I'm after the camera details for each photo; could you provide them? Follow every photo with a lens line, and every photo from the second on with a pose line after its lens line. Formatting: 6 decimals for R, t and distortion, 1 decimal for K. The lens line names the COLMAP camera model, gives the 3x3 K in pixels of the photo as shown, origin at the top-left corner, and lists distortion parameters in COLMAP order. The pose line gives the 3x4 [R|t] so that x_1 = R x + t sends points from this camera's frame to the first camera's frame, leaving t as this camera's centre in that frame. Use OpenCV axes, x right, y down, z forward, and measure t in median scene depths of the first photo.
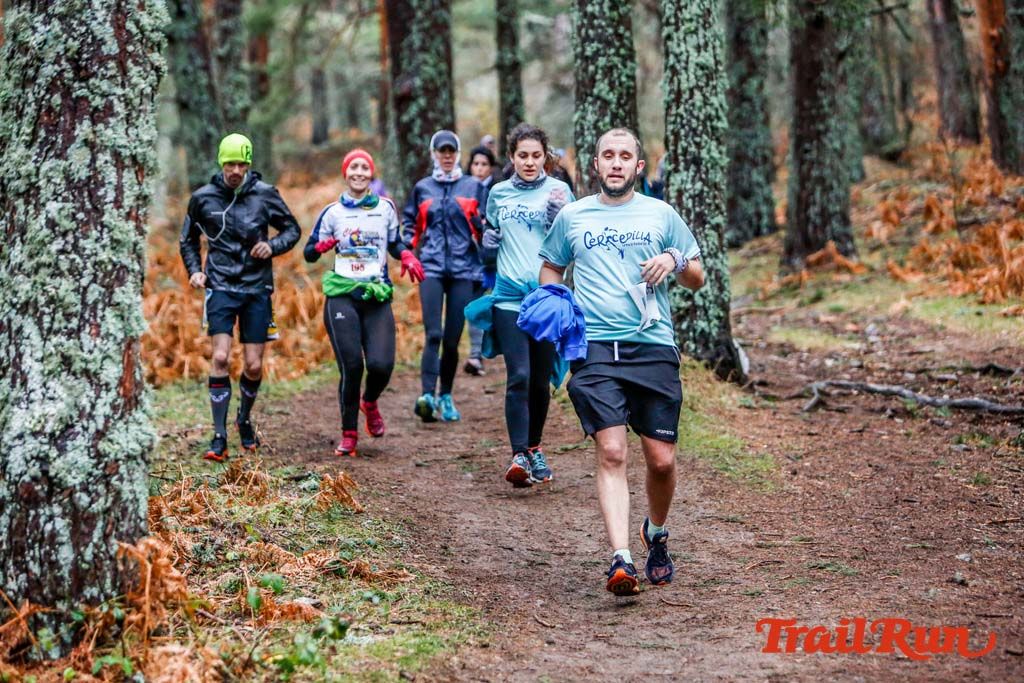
lens RADIAL K [[3063.9, 0, 500.4], [0, 3063.9, 345.4], [0, 0, 1]] dist [0.194526, 1.848414]
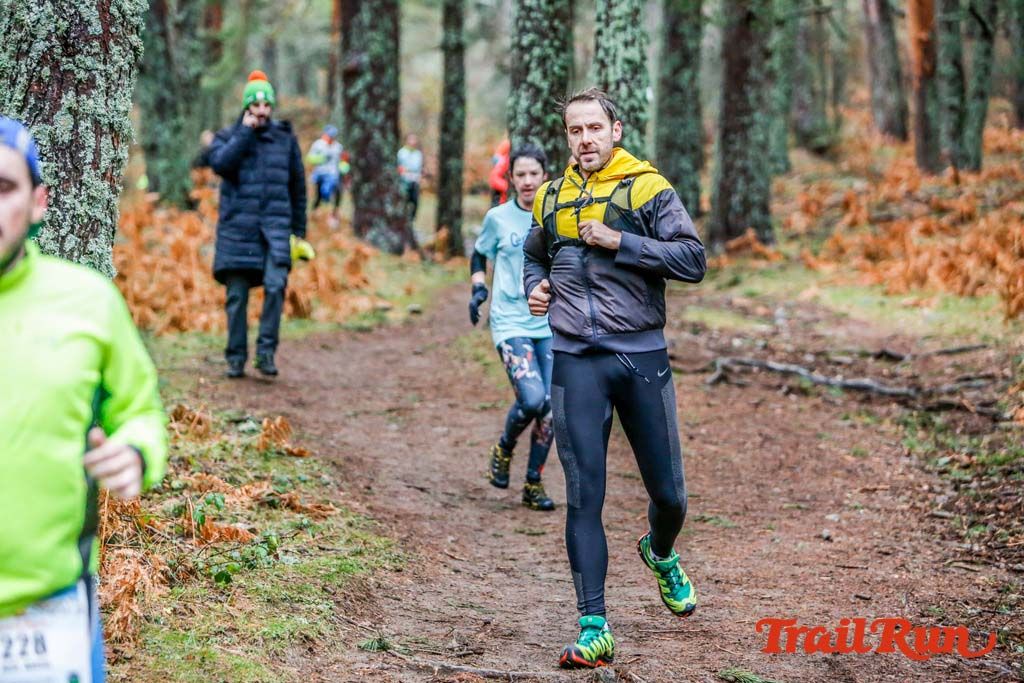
lens RADIAL K [[3738.7, 0, 512.0], [0, 3738.7, 341.5], [0, 0, 1]] dist [0.213366, 1.958783]
pose [[0.998764, 0.047691, 0.013993, 0.013774], [-0.047695, 0.998862, -0.000062, 0.011976], [-0.013980, -0.000605, 0.999902, -0.394064]]
